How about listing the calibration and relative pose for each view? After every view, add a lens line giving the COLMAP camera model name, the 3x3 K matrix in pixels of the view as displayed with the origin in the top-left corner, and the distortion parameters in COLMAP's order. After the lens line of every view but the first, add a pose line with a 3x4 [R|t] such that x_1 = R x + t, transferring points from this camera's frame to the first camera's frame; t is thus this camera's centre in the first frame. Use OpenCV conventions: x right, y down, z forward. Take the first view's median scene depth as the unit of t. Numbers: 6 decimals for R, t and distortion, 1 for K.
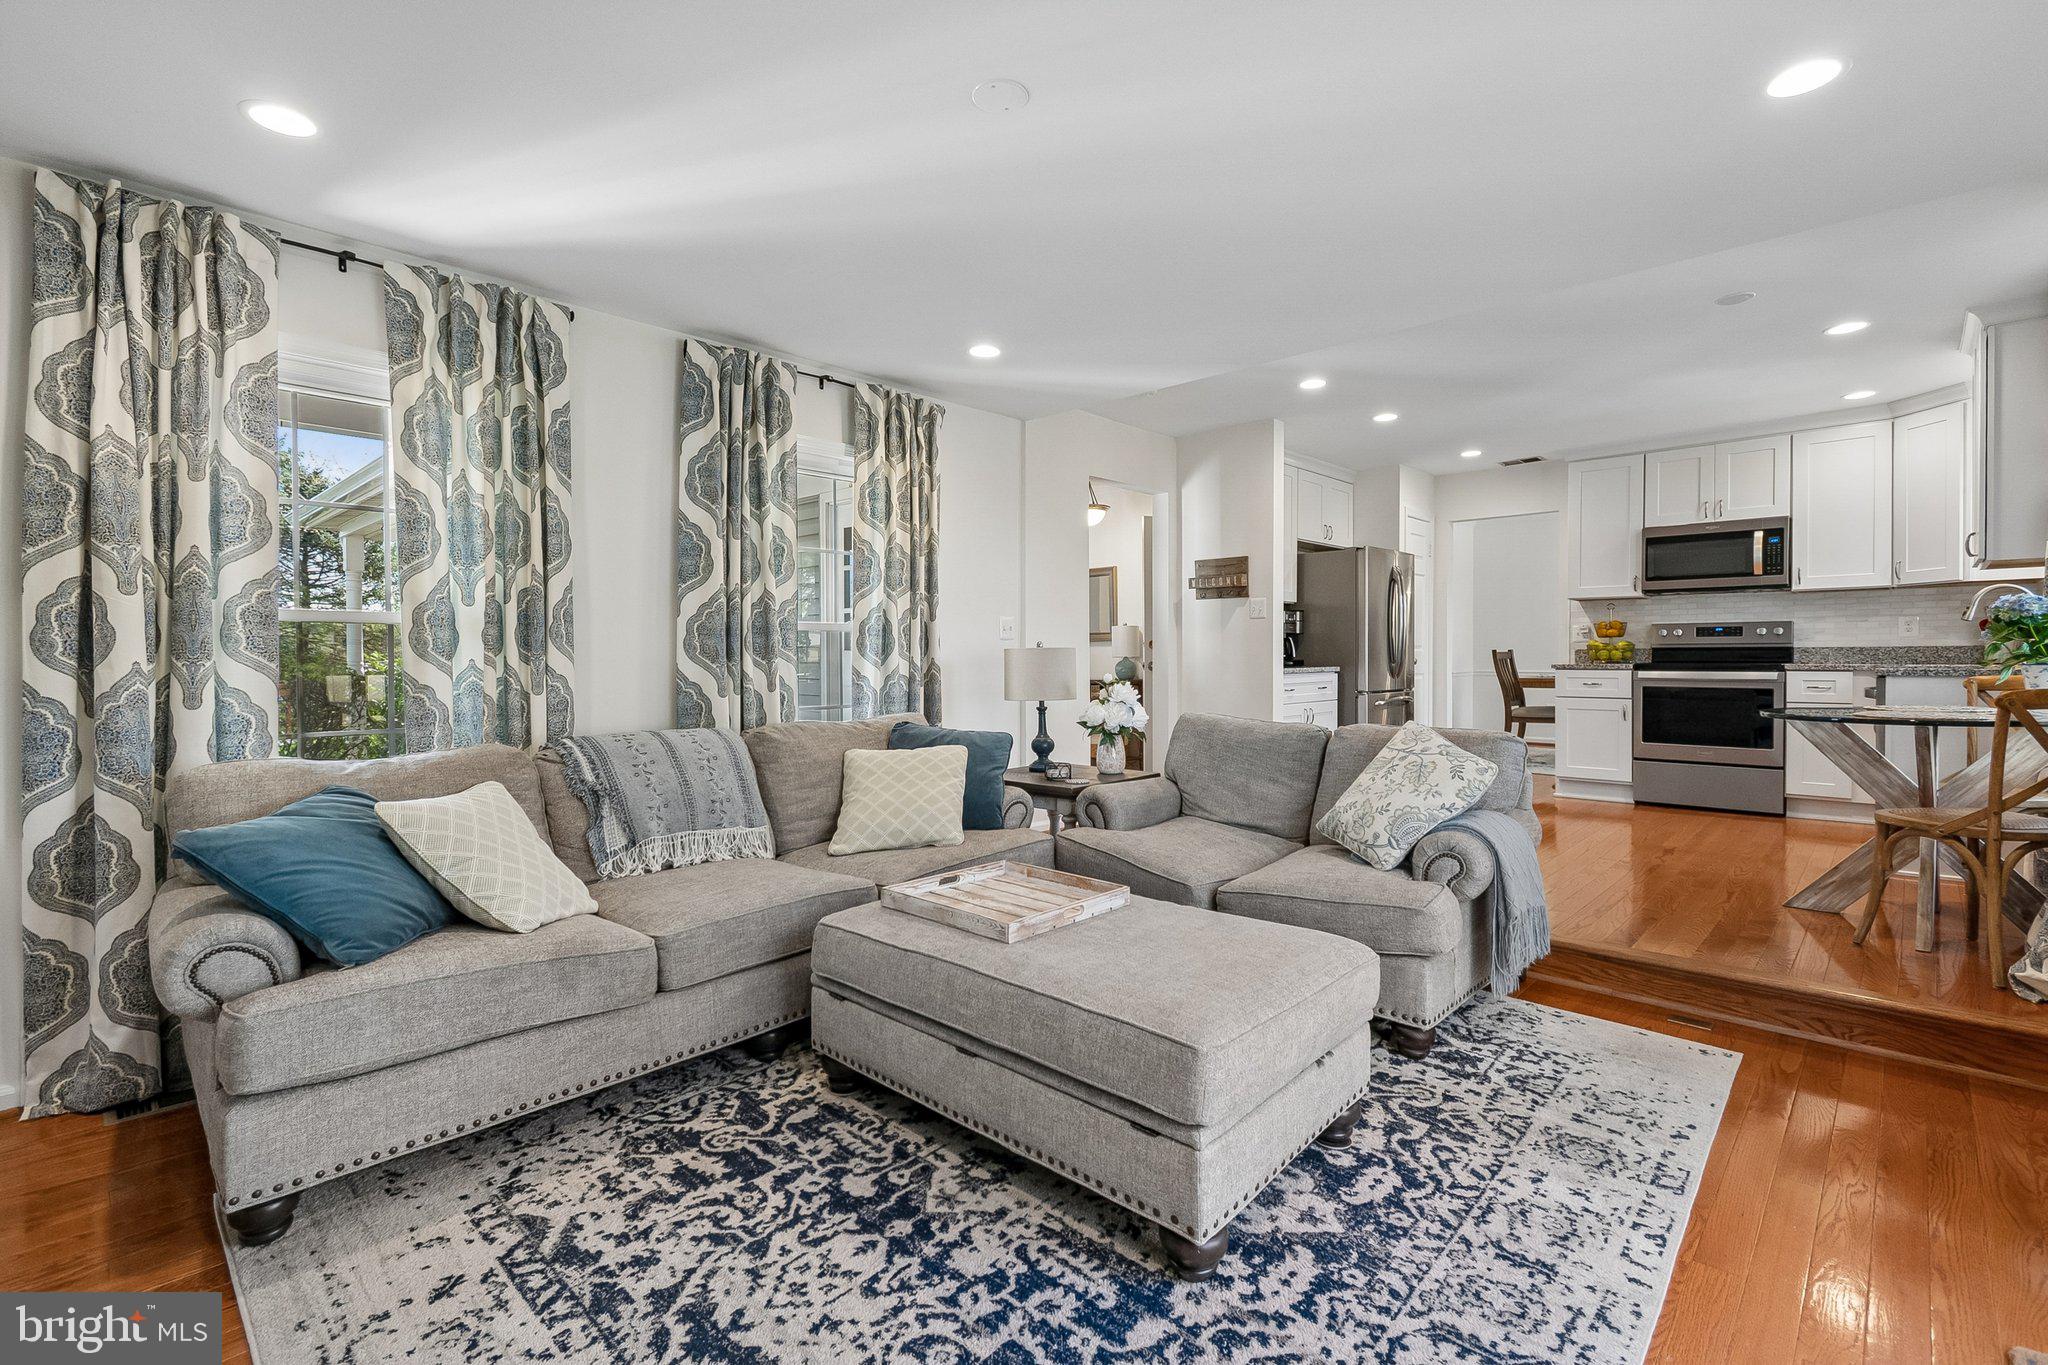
lens RADIAL K [[909.8, 0, 1030.2], [0, 909.8, 661.9], [0, 0, 1]] dist [-0.000551, -0.000659]
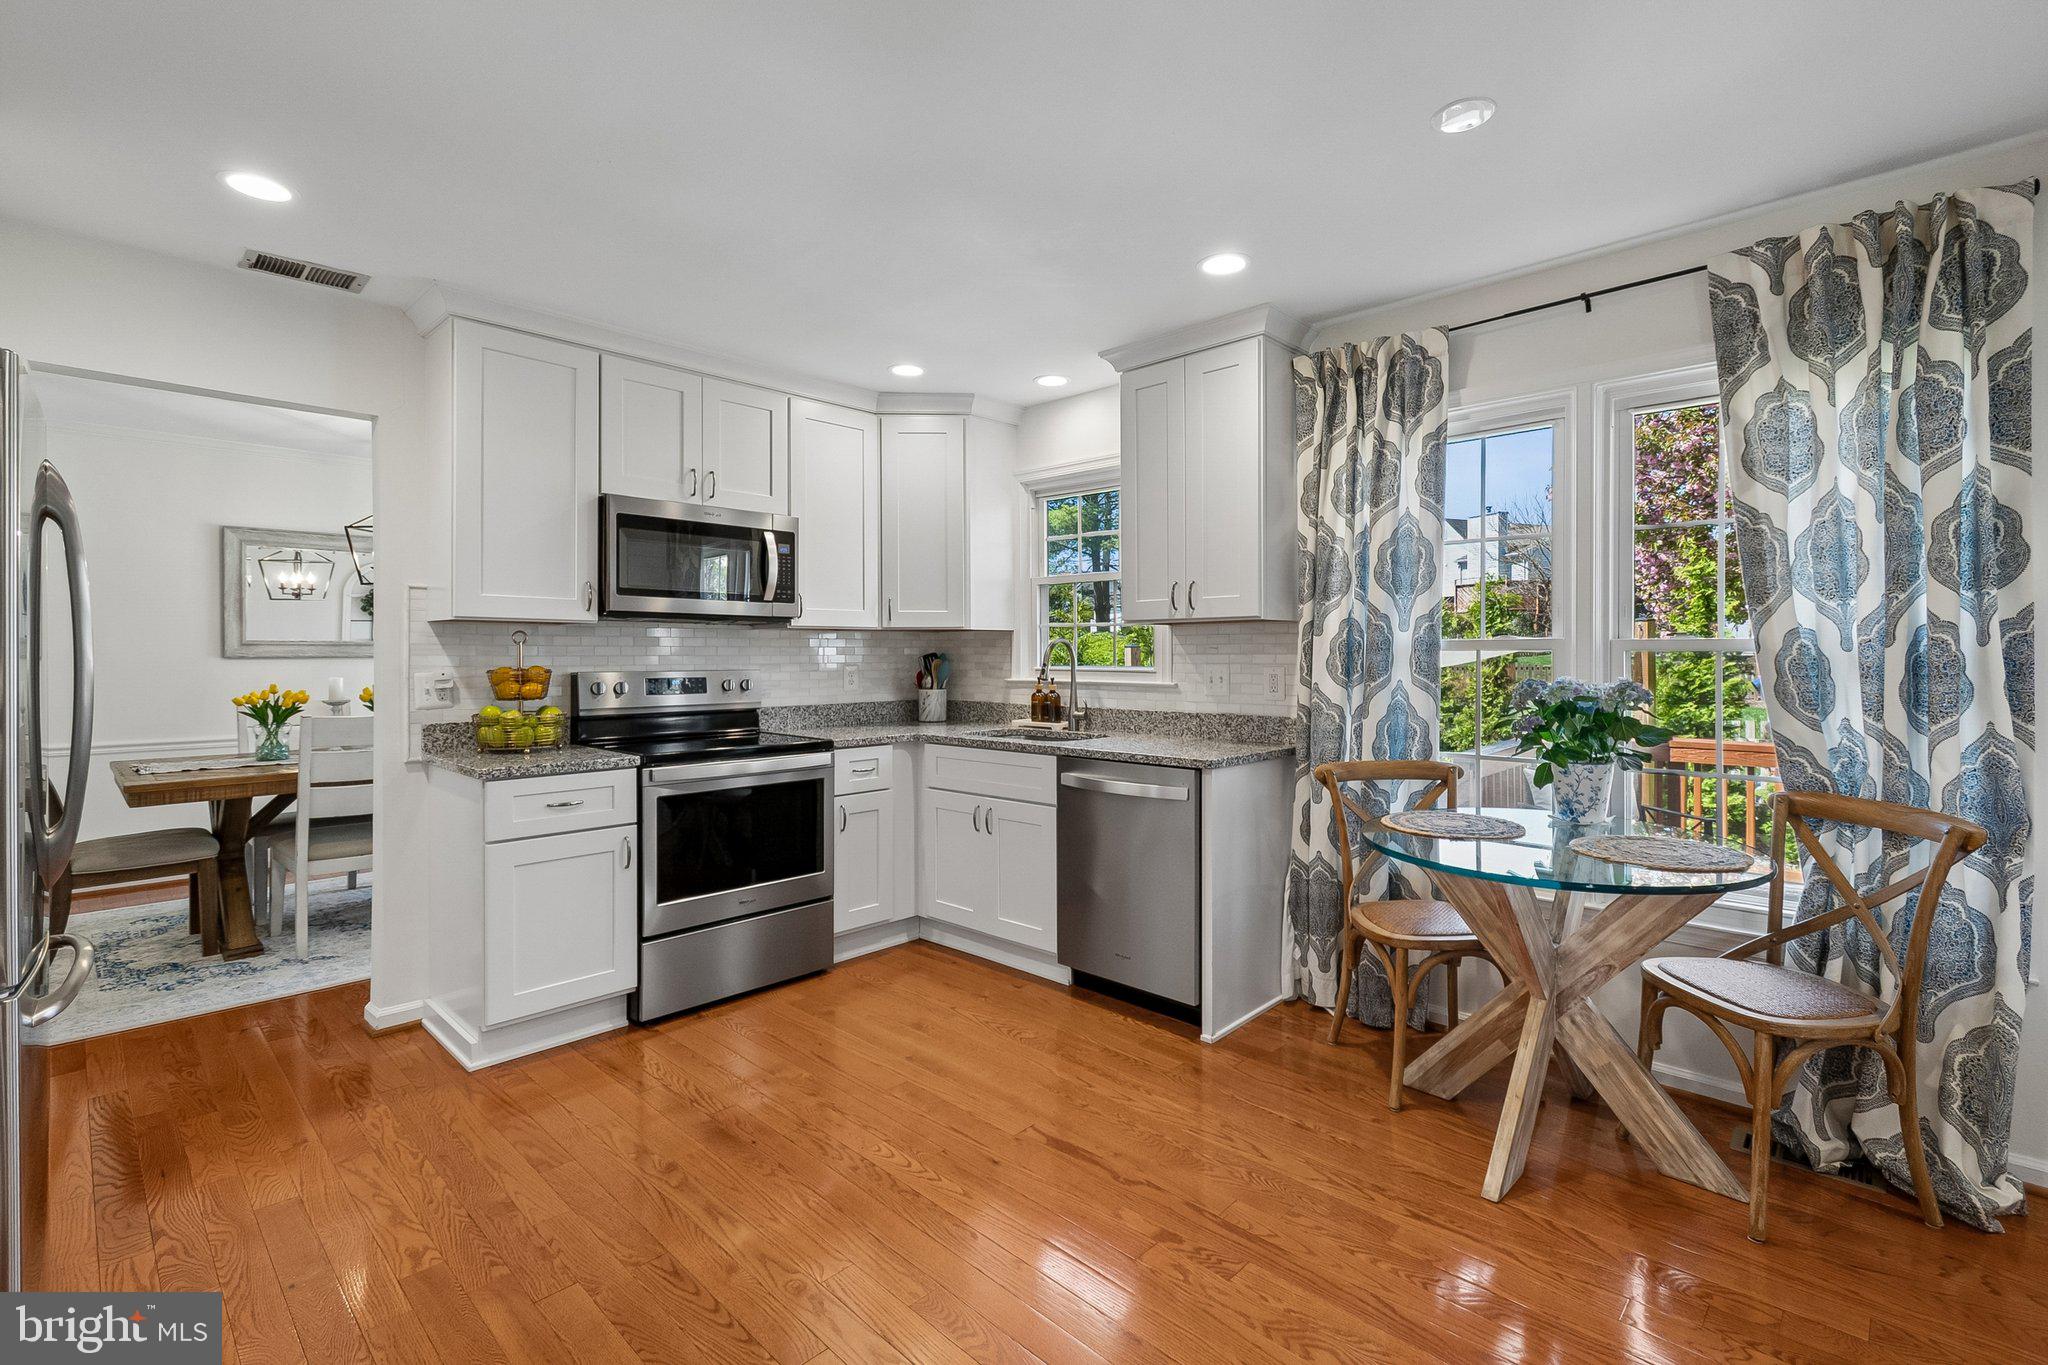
lens RADIAL K [[901.0, 0, 1023.8], [0, 901.0, 657.3], [0, 0, 1]] dist [0.003171, -0.000413]
pose [[-0.000731, 0.005804, 0.999983, 0.156031], [0.015125, 0.999869, -0.005793, -0.046526], [-0.999885, 0.015120, -0.000819, 0.783317]]
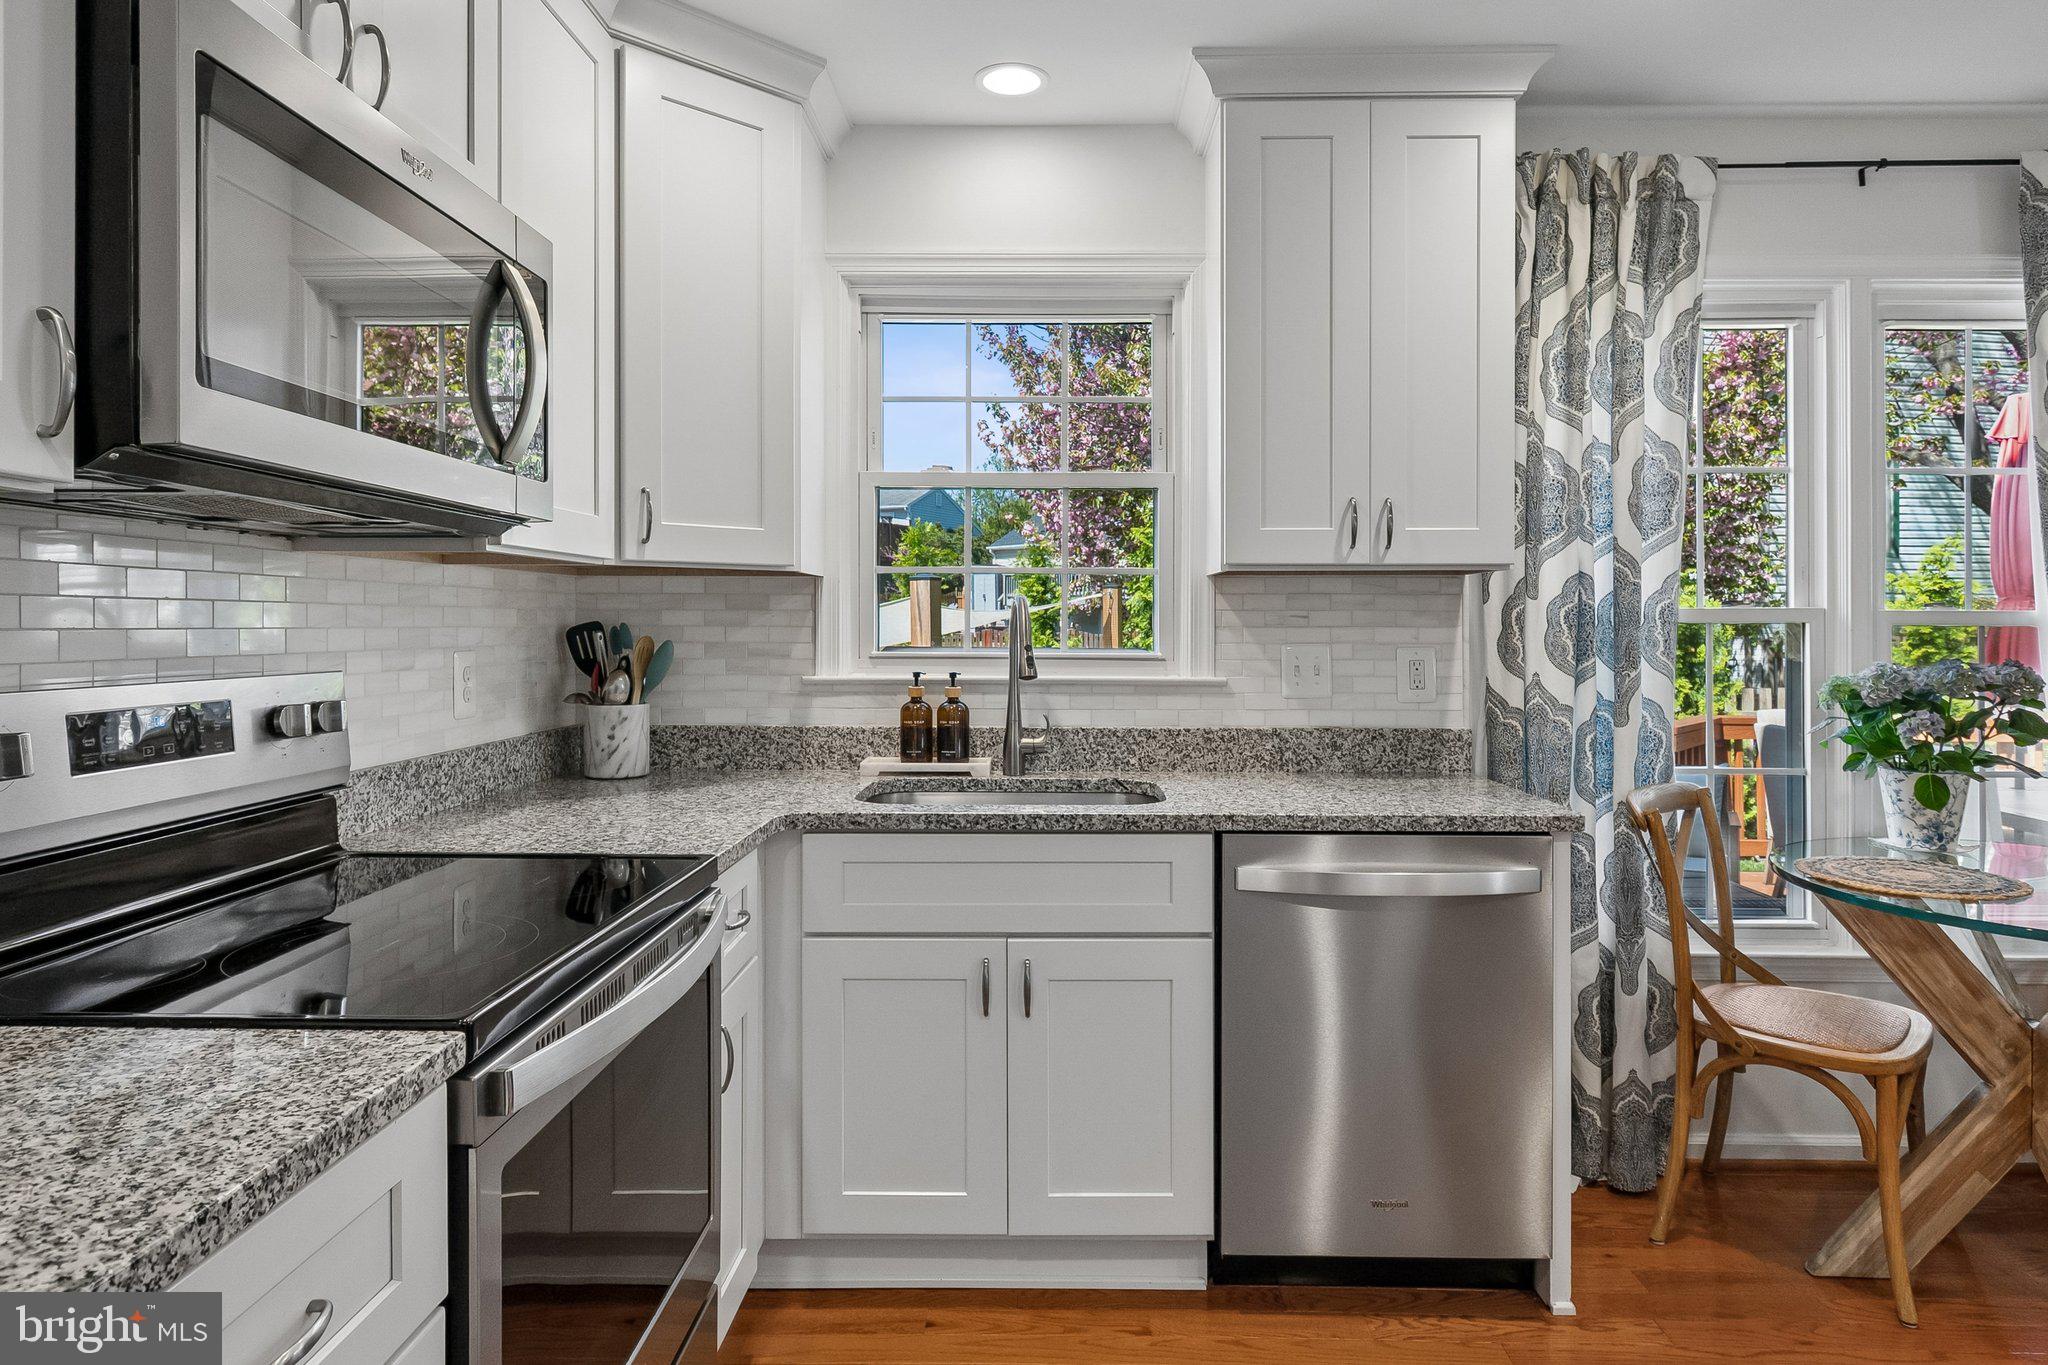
lens RADIAL K [[1208.3, 0, 1035.5], [0, 1208.3, 626.7], [0, 0, 1]] dist [0.002955, -0.000547]
pose [[-0.677493, 0.007208, 0.735494, 0.480599], [0.014066, 0.999896, 0.003158, -0.053300], [-0.735395, 0.012485, -0.677524, 1.052994]]
